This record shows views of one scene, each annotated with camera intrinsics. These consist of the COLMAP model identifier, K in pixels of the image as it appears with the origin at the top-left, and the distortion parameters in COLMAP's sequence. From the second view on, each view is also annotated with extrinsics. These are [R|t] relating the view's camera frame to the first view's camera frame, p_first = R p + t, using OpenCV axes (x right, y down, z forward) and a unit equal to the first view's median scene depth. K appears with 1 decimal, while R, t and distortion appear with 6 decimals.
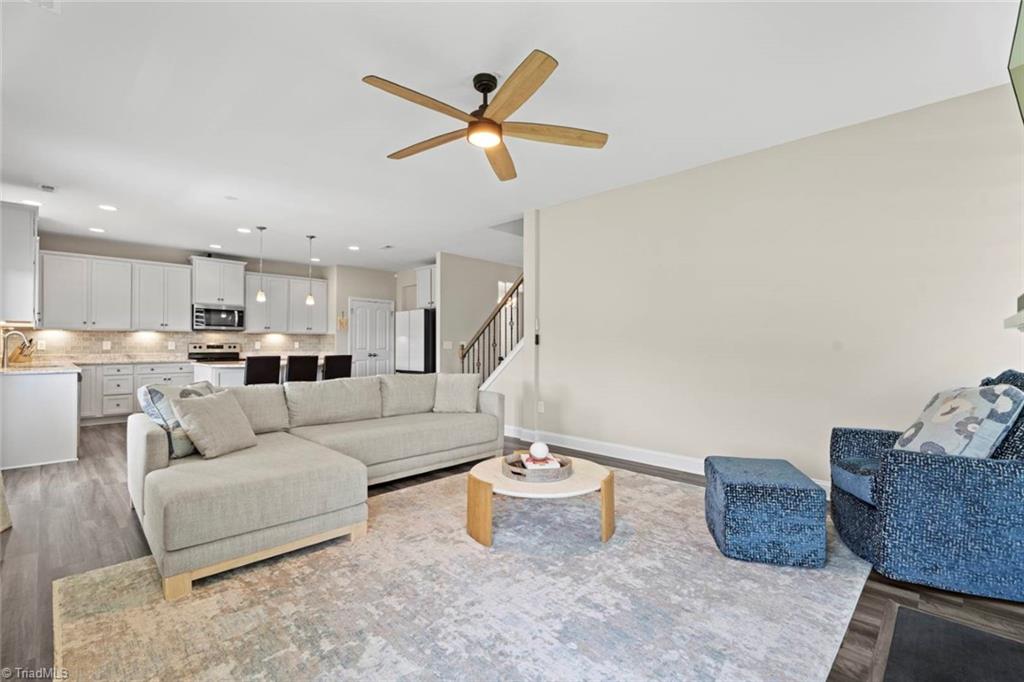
lens RADIAL K [[451.2, 0, 501.4], [0, 451.2, 341.9], [0, 0, 1]] dist [-0.002356, 0.000245]
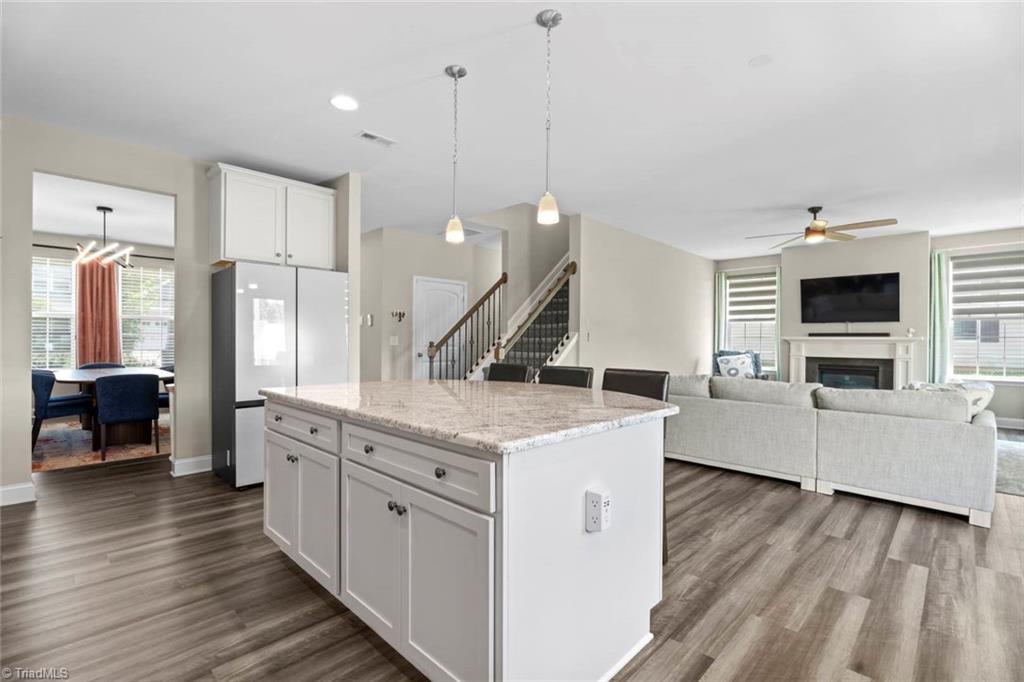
lens RADIAL K [[469.4, 0, 512.0], [0, 469.4, 341.0], [0, 0, 1]] dist [-0.001460, -0.000053]
pose [[-0.022947, -0.003072, 0.999732, -0.995257], [-0.014017, 0.999898, 0.002751, 0.002545], [-0.999638, -0.013950, -0.022988, 1.149590]]
